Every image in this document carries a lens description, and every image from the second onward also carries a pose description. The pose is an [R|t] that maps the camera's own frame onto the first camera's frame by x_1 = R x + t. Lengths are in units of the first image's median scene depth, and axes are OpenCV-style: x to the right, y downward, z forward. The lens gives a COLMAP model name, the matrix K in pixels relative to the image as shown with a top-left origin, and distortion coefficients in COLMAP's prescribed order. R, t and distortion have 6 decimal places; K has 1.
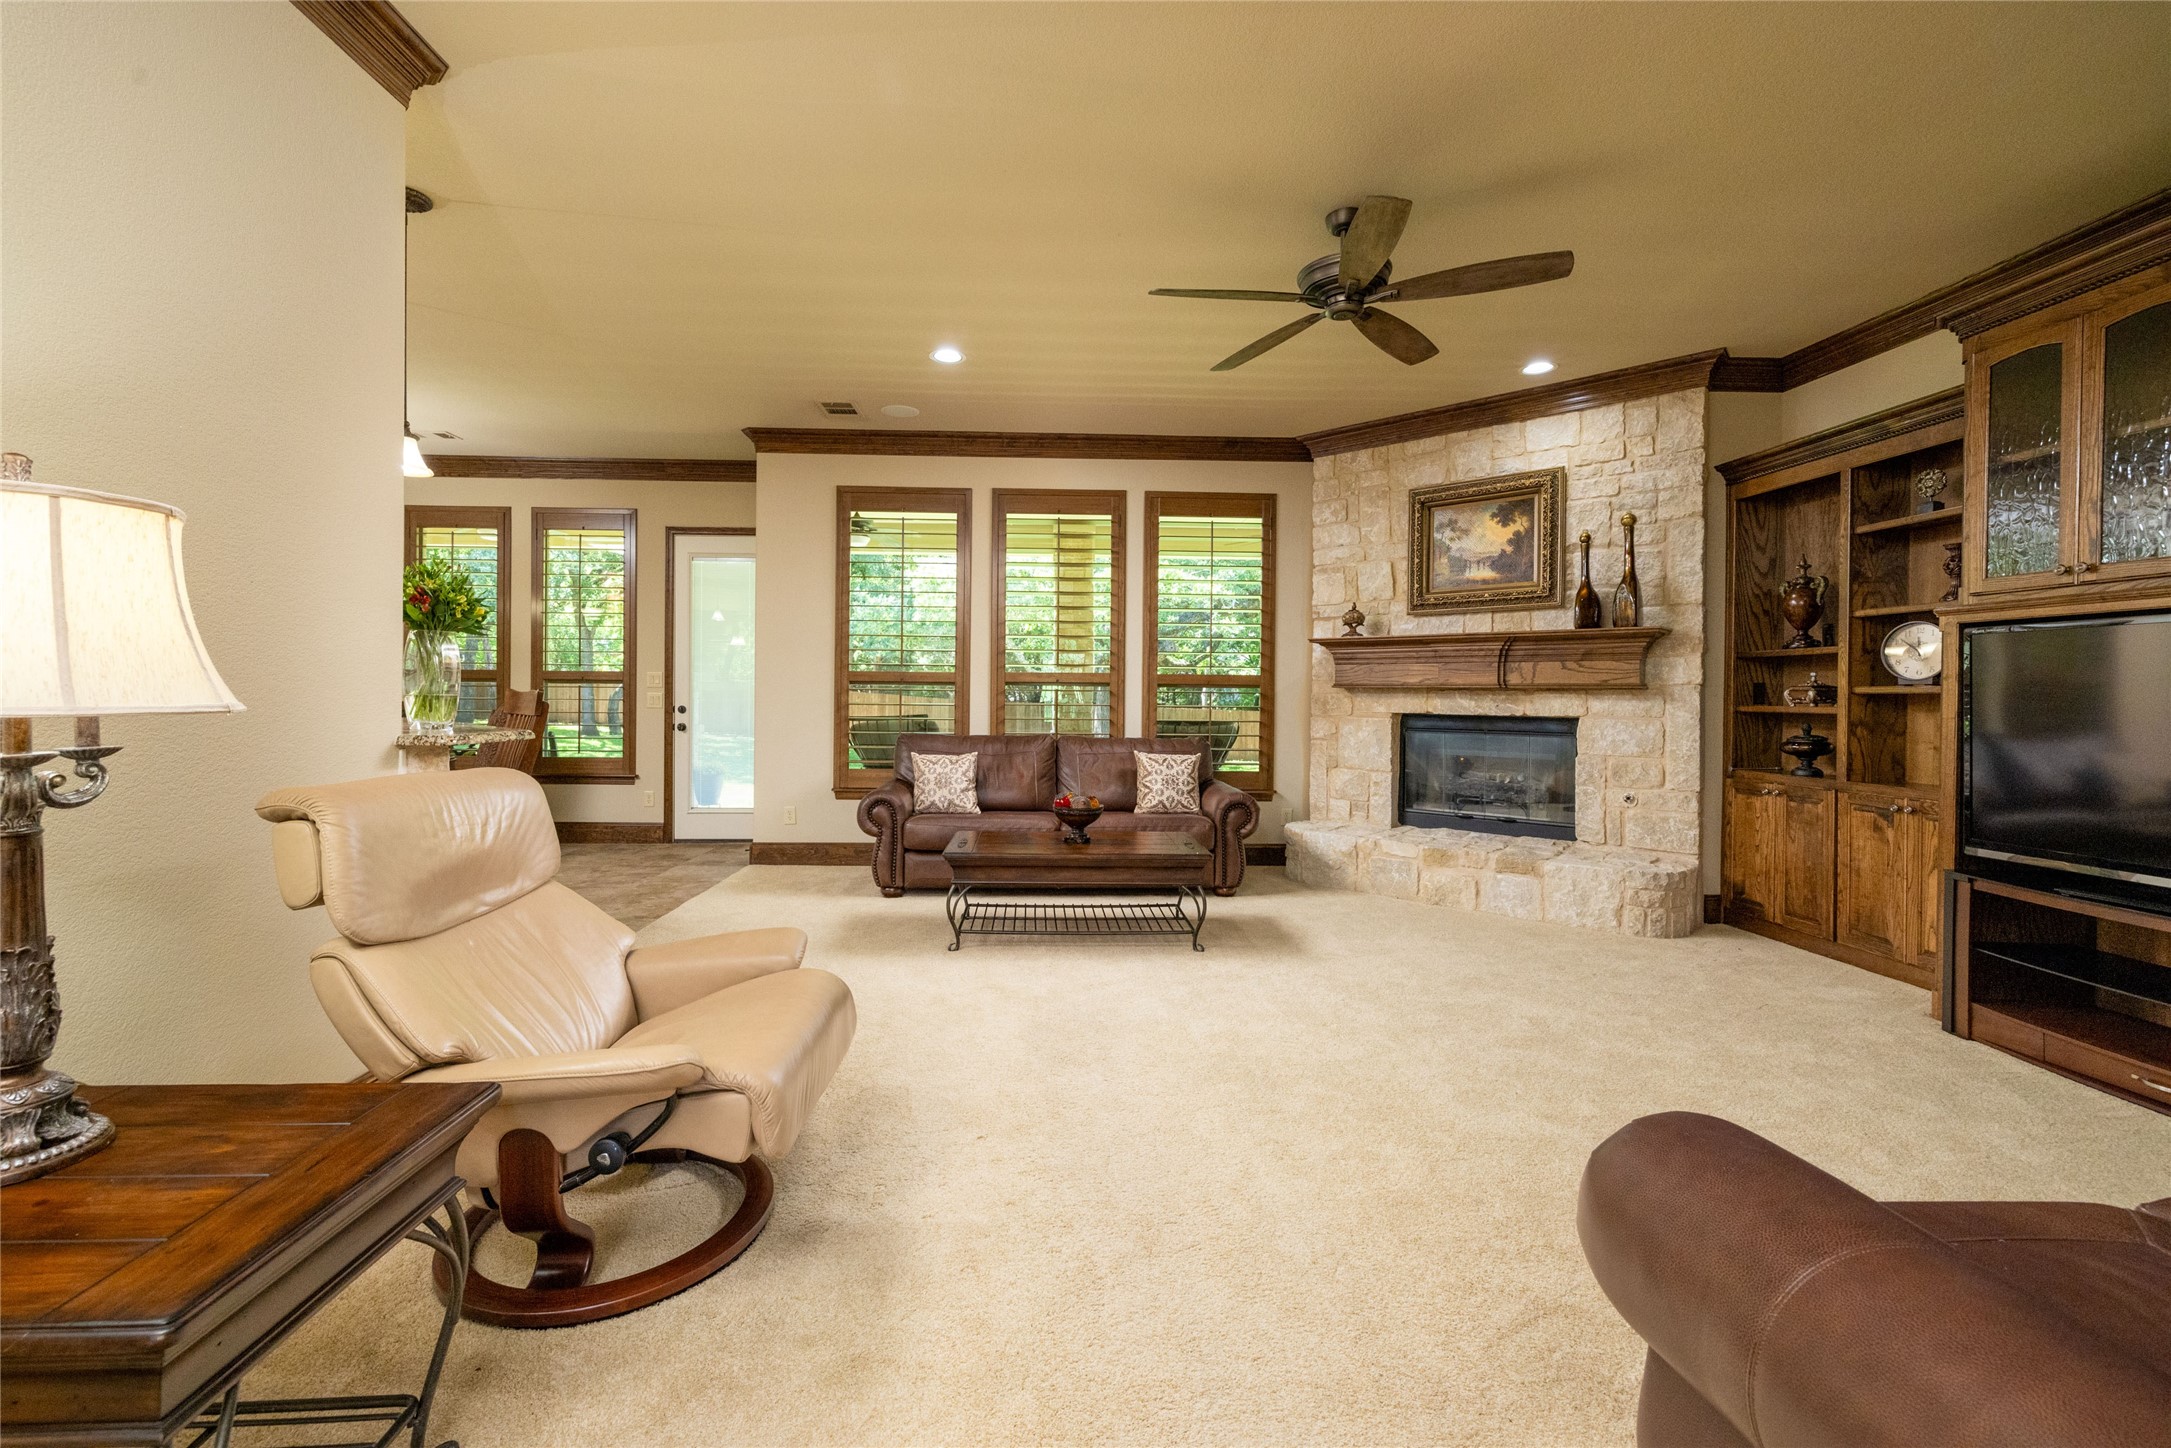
lens RADIAL K [[916.2, 0, 1060.7], [0, 916.2, 696.0], [0, 0, 1]] dist [0.003256, 0.000103]
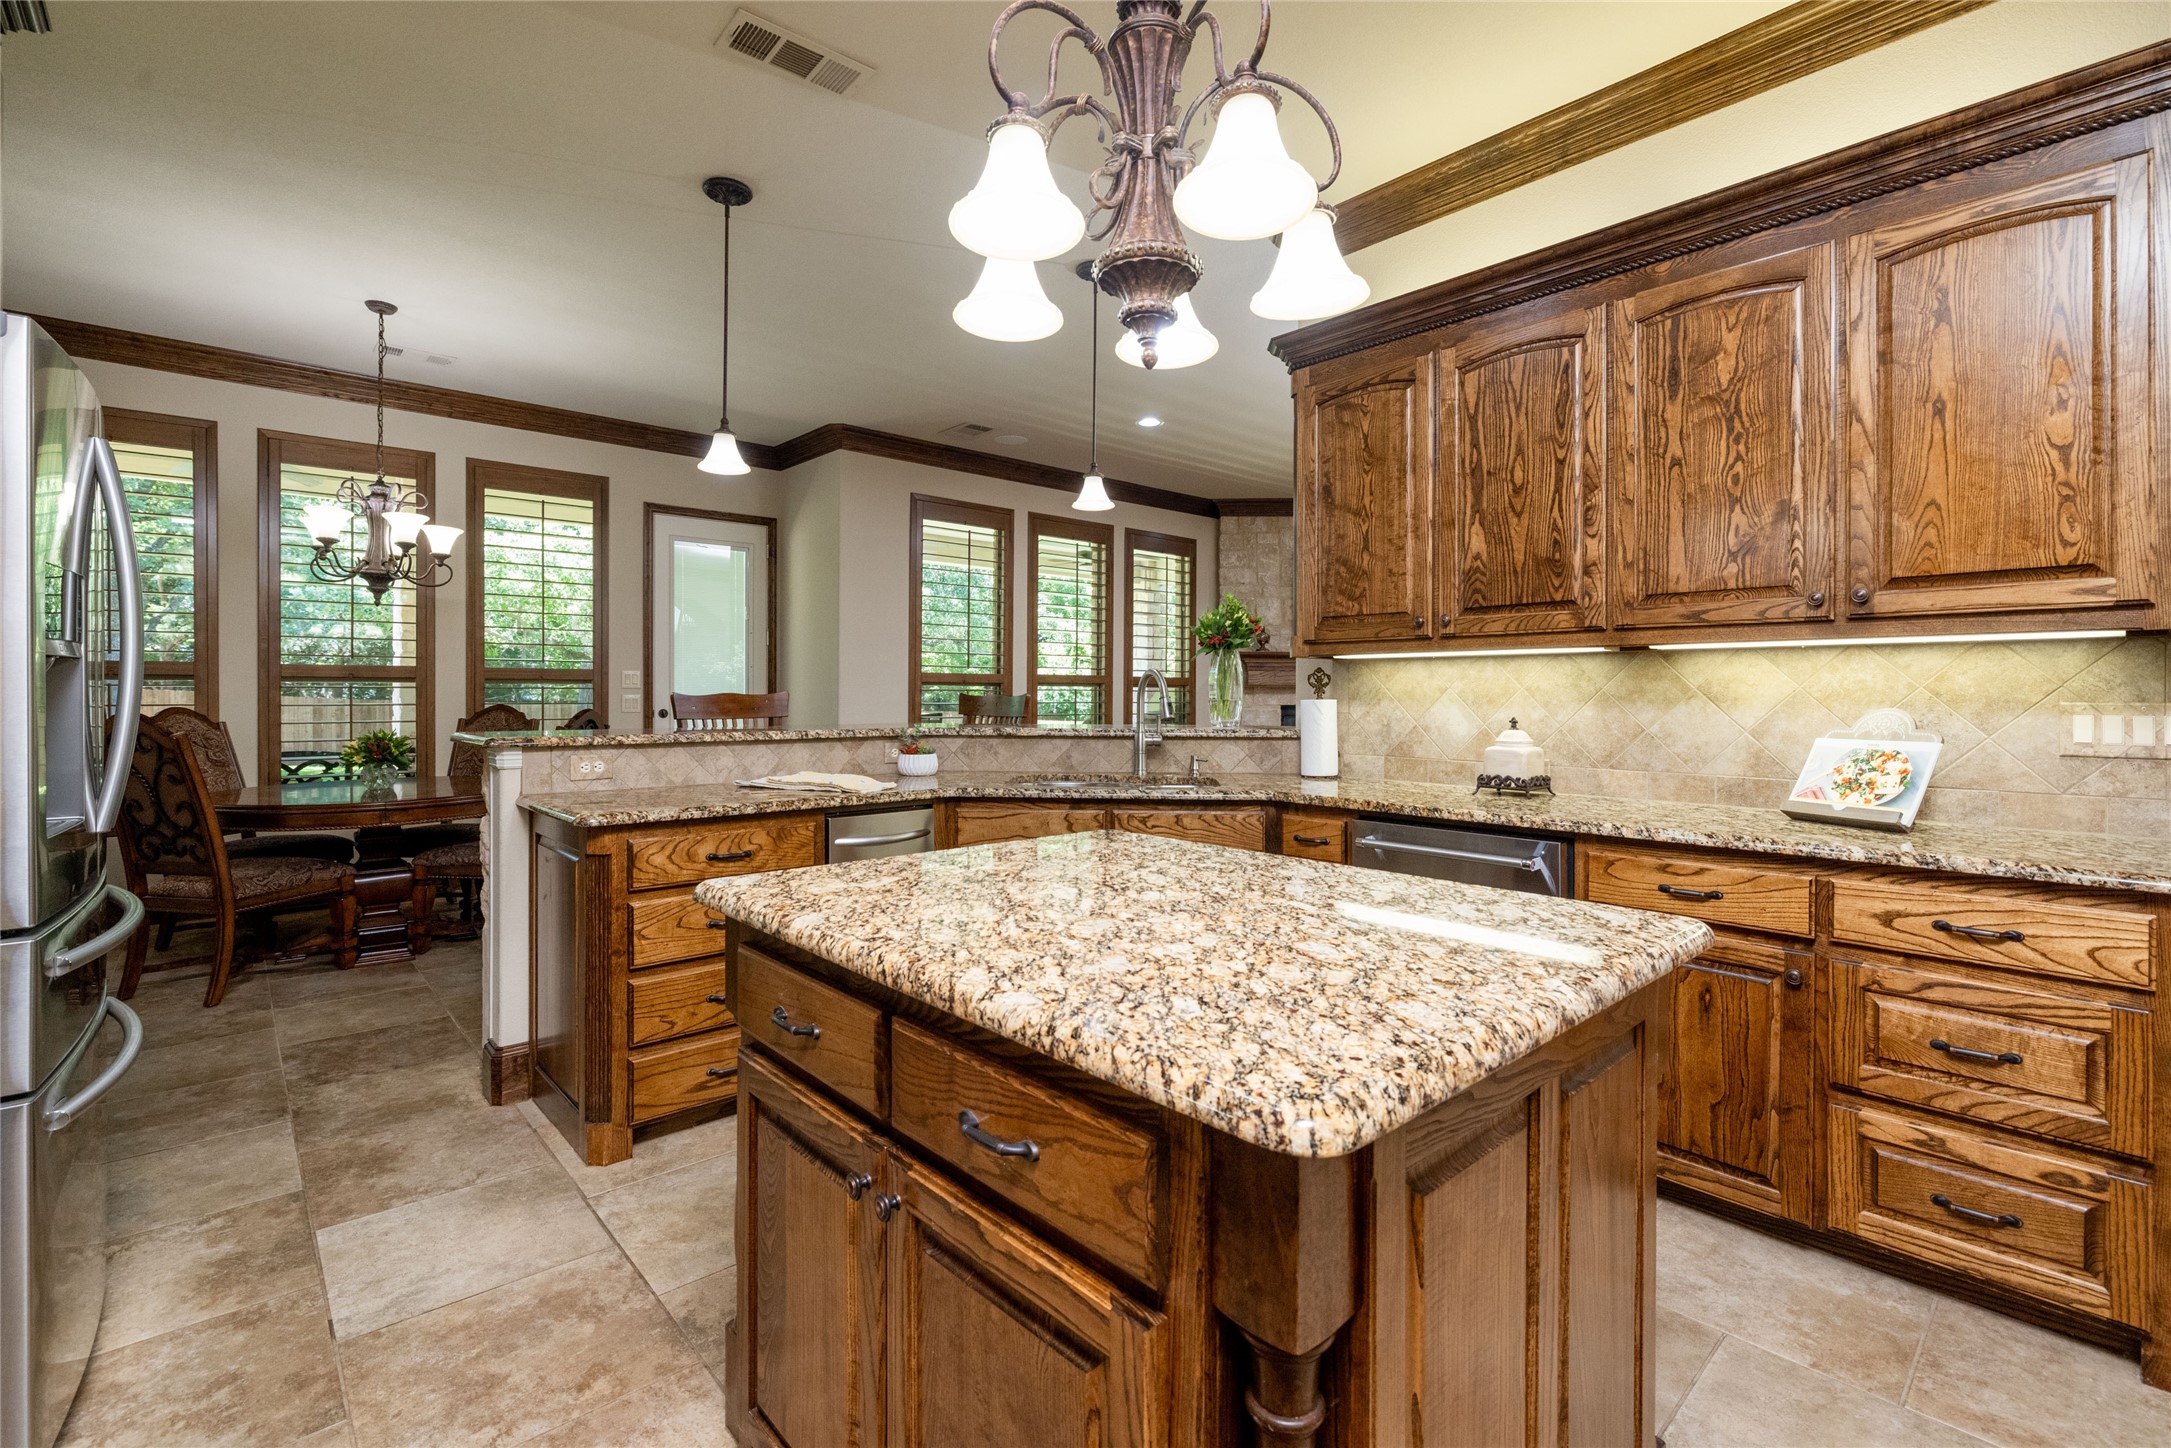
lens RADIAL K [[917.1, 0, 1028.6], [0, 917.1, 695.4], [0, 0, 1]] dist [0.001432, 0.000736]
pose [[0.788879, -0.008099, 0.614495, -0.922318], [0.007414, 0.999966, 0.003661, -0.004531], [-0.614504, 0.001667, 0.788912, 0.131561]]
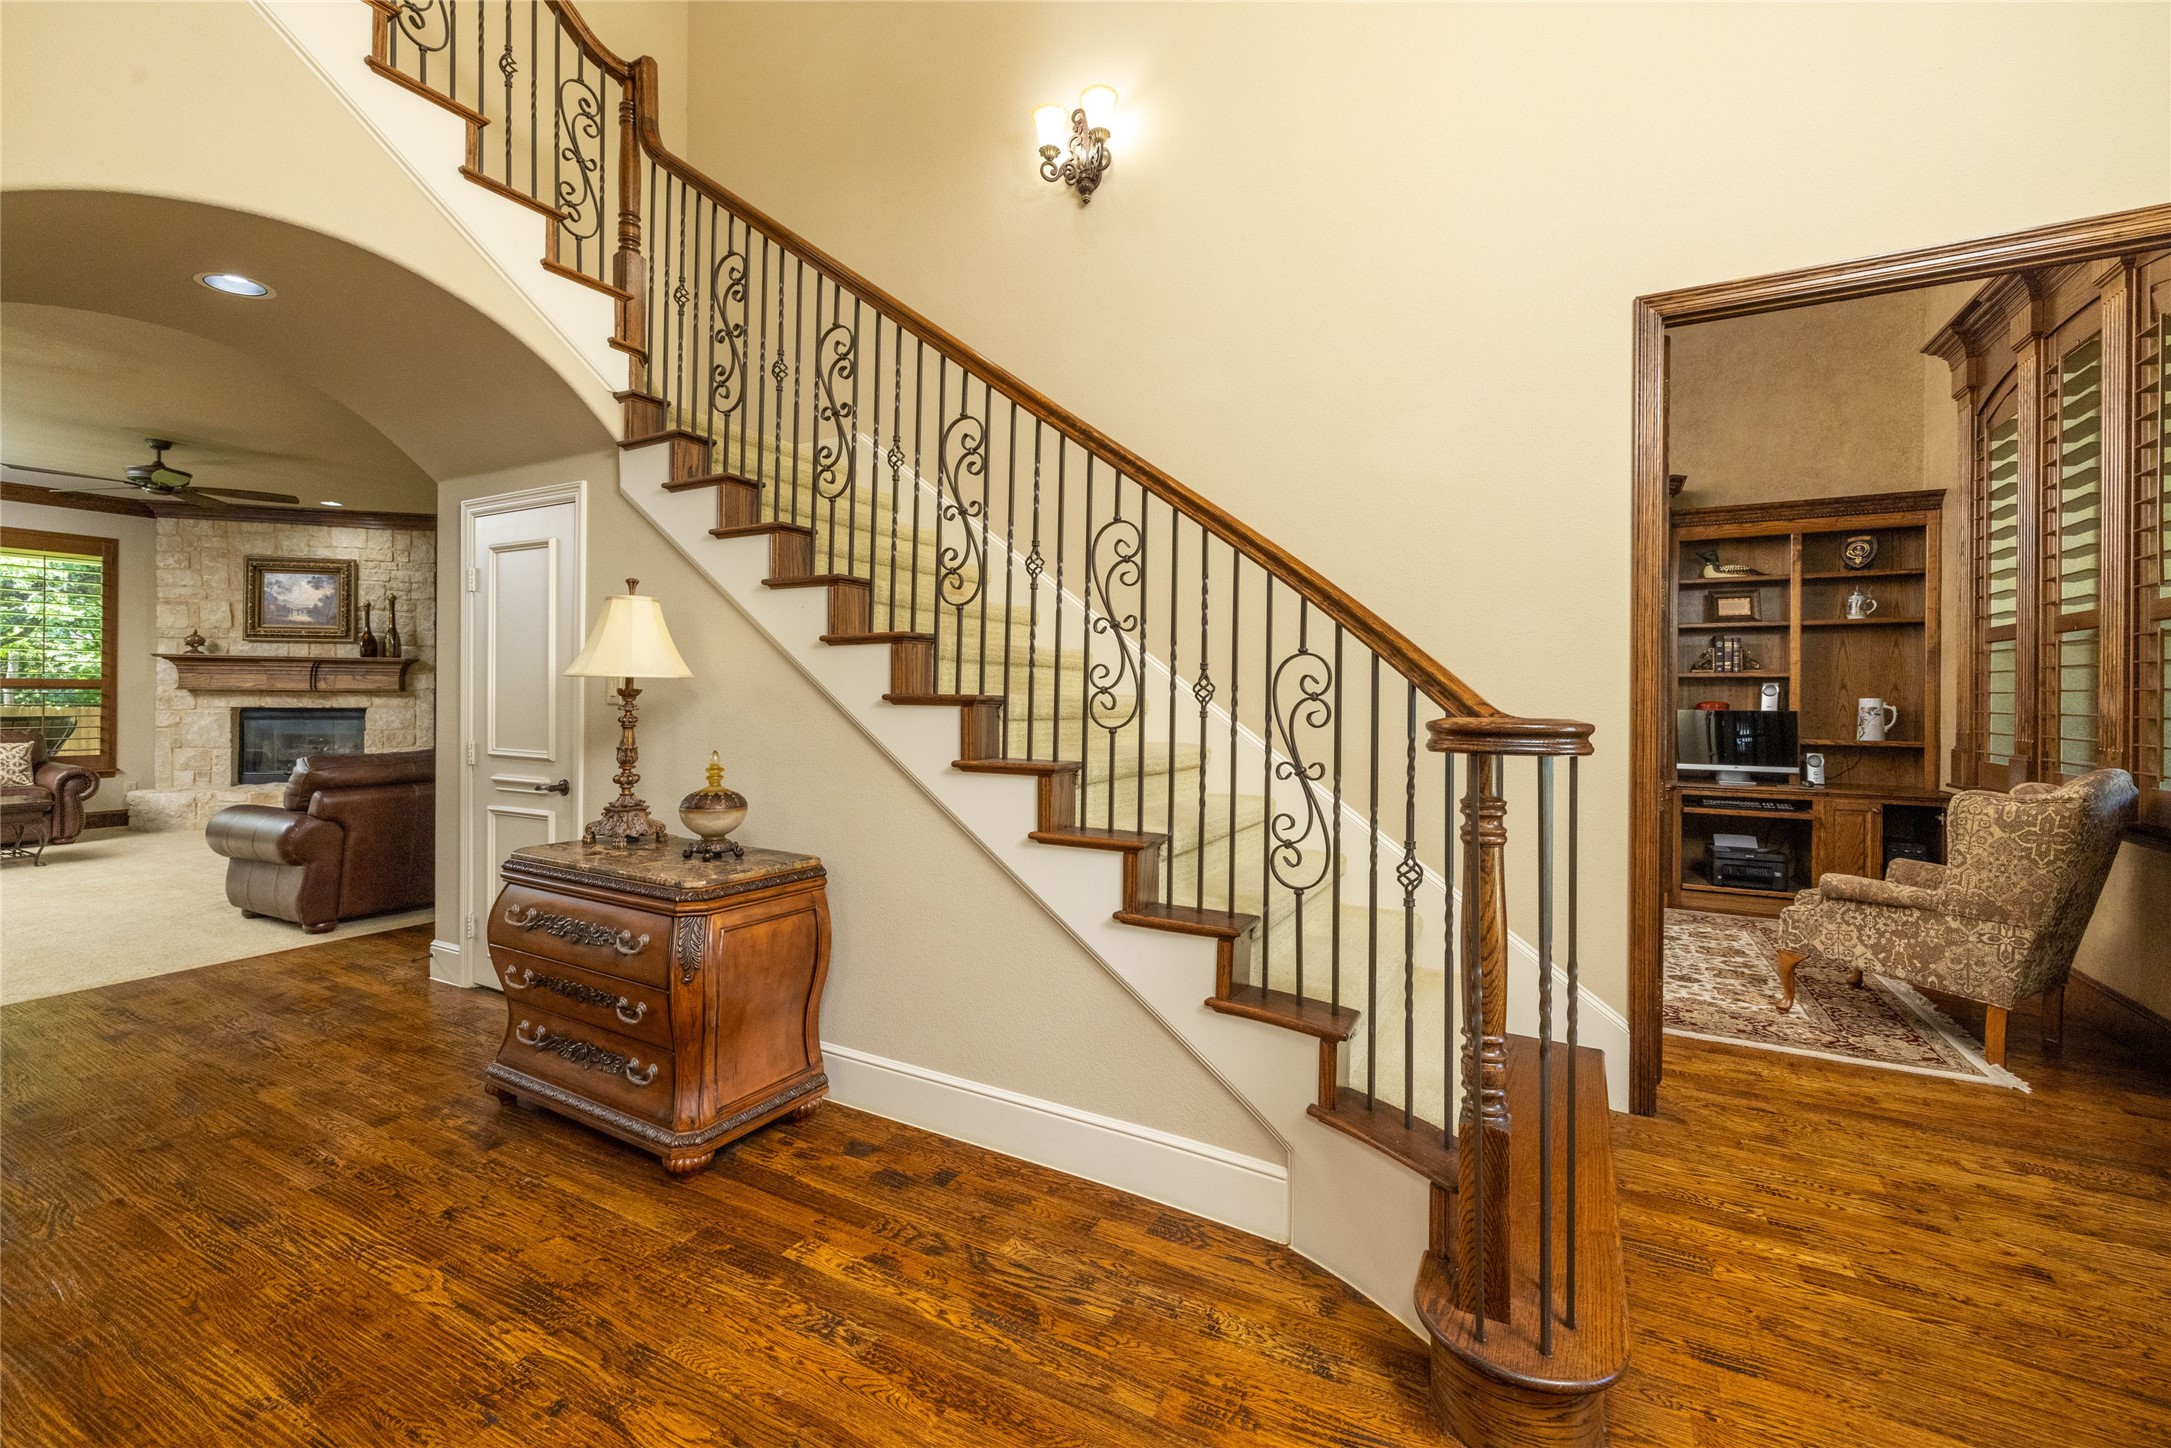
lens RADIAL K [[916.2, 0, 1070.1], [0, 916.2, 694.8], [0, 0, 1]] dist [0.003256, 0.000103]
pose [[0.524568, -0.006469, 0.851344, -0.198615], [-0.003344, 0.999948, 0.009659, -0.021883], [-0.851362, -0.007914, 0.524519, -0.991125]]
